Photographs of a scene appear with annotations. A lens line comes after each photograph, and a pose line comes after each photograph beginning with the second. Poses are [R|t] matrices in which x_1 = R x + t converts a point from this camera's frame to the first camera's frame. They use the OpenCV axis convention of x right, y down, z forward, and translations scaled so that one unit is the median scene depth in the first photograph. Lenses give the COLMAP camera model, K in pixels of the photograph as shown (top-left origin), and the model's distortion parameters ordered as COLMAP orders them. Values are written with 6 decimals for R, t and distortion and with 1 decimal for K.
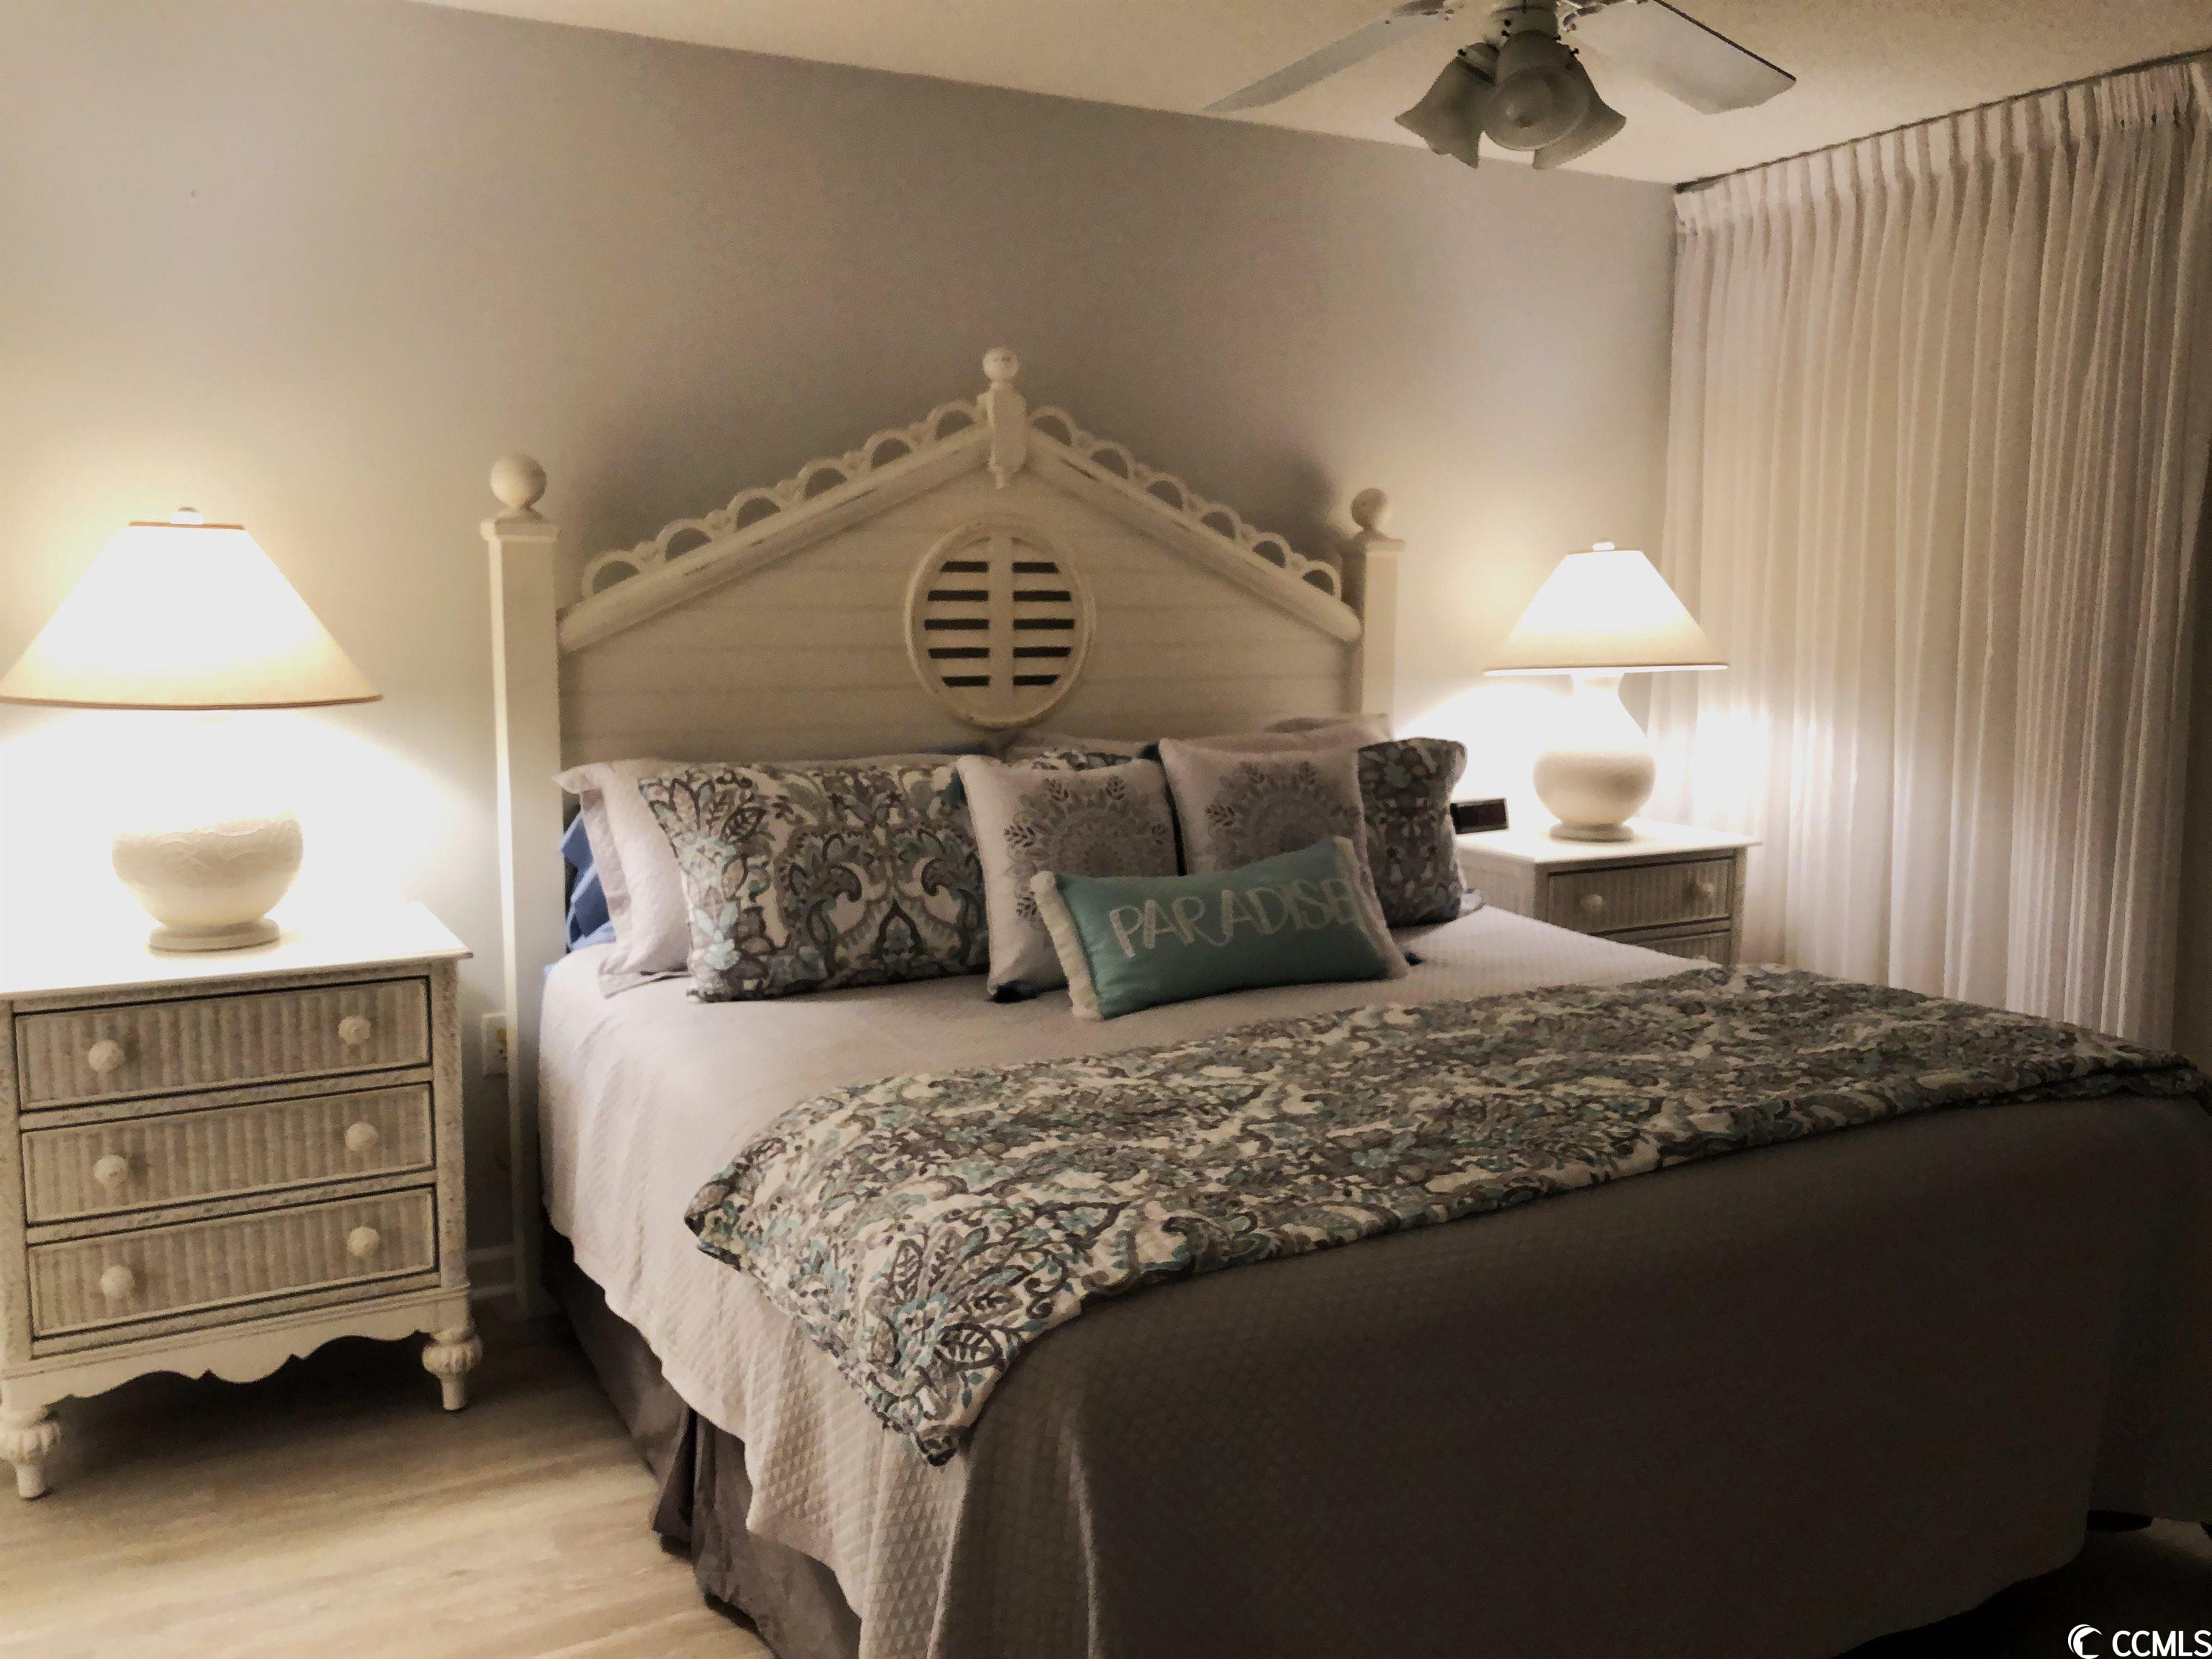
lens RADIAL K [[1808.1, 0, 1109.9], [0, 1808.1, 829.2], [0, 0, 1]] dist [0.041668, -0.023957]
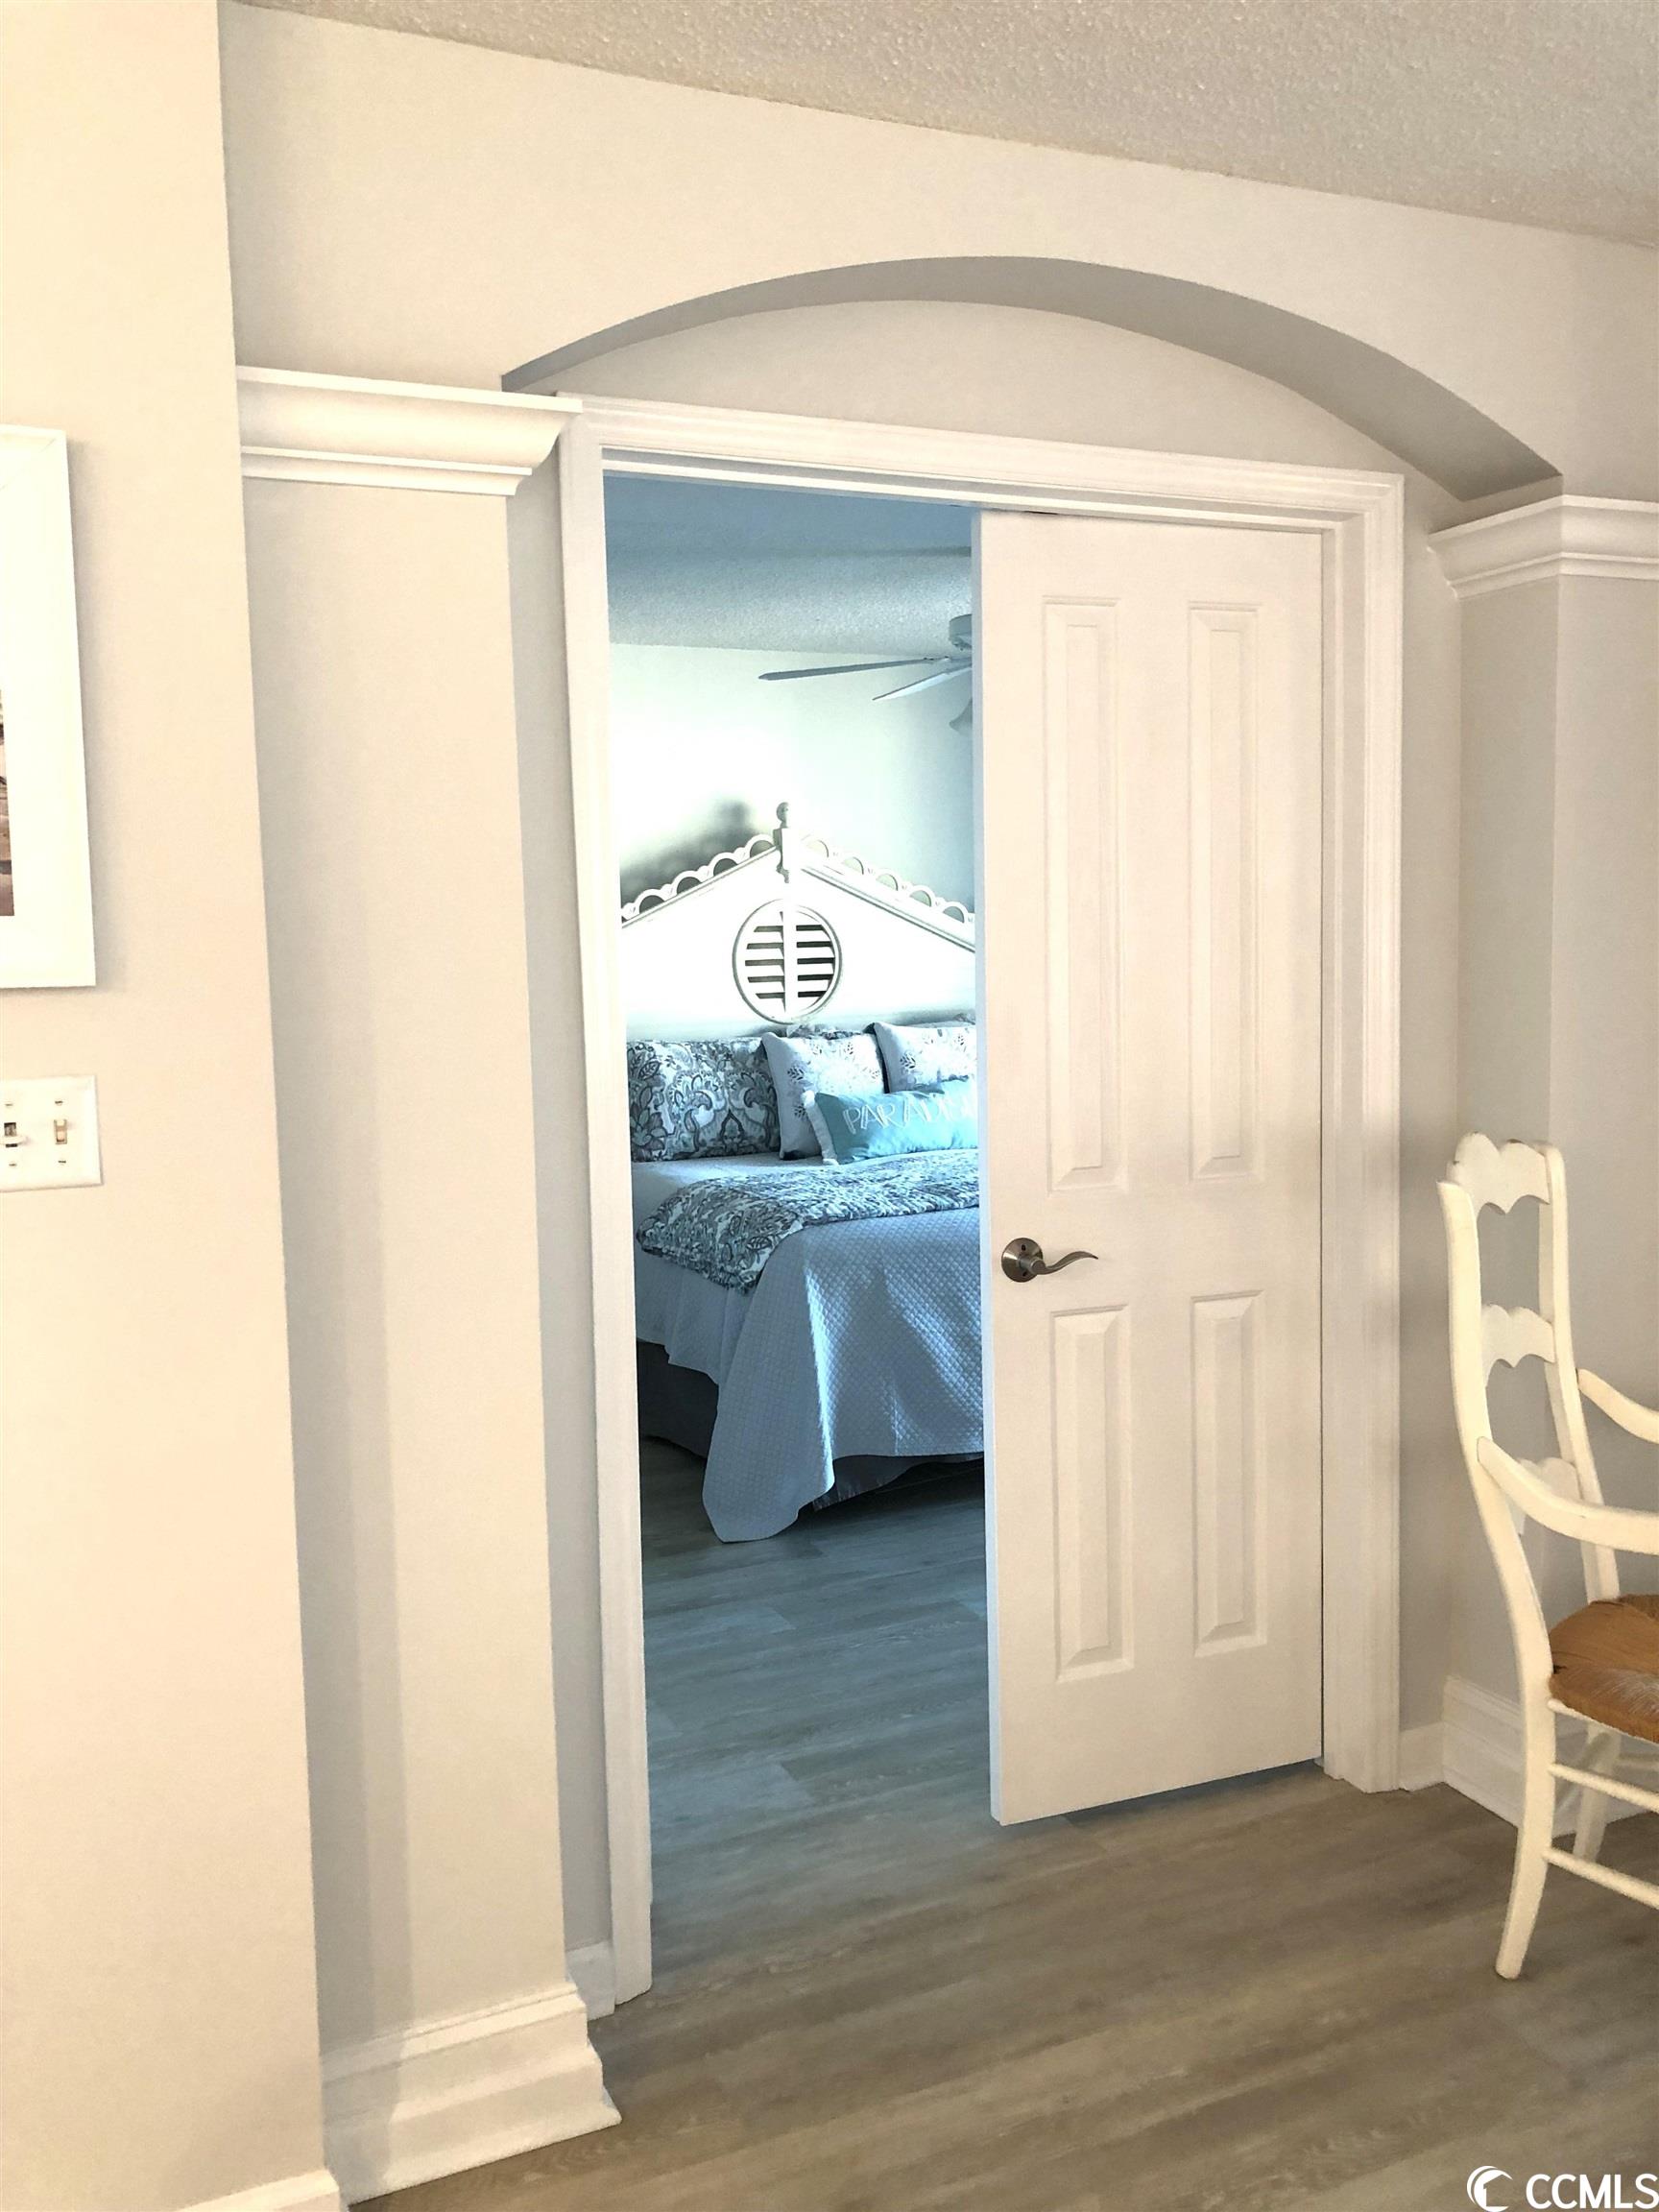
lens RADIAL K [[1808.1, 0, 826.2], [0, 1808.1, 1102.6], [0, 0, 1]] dist [0.041668, -0.023957]
pose [[0.997353, -0.022891, -0.069009, 0.109119], [0.020361, 0.999102, -0.037145, 0.103086], [0.069798, 0.035641, 0.996924, -0.853206]]
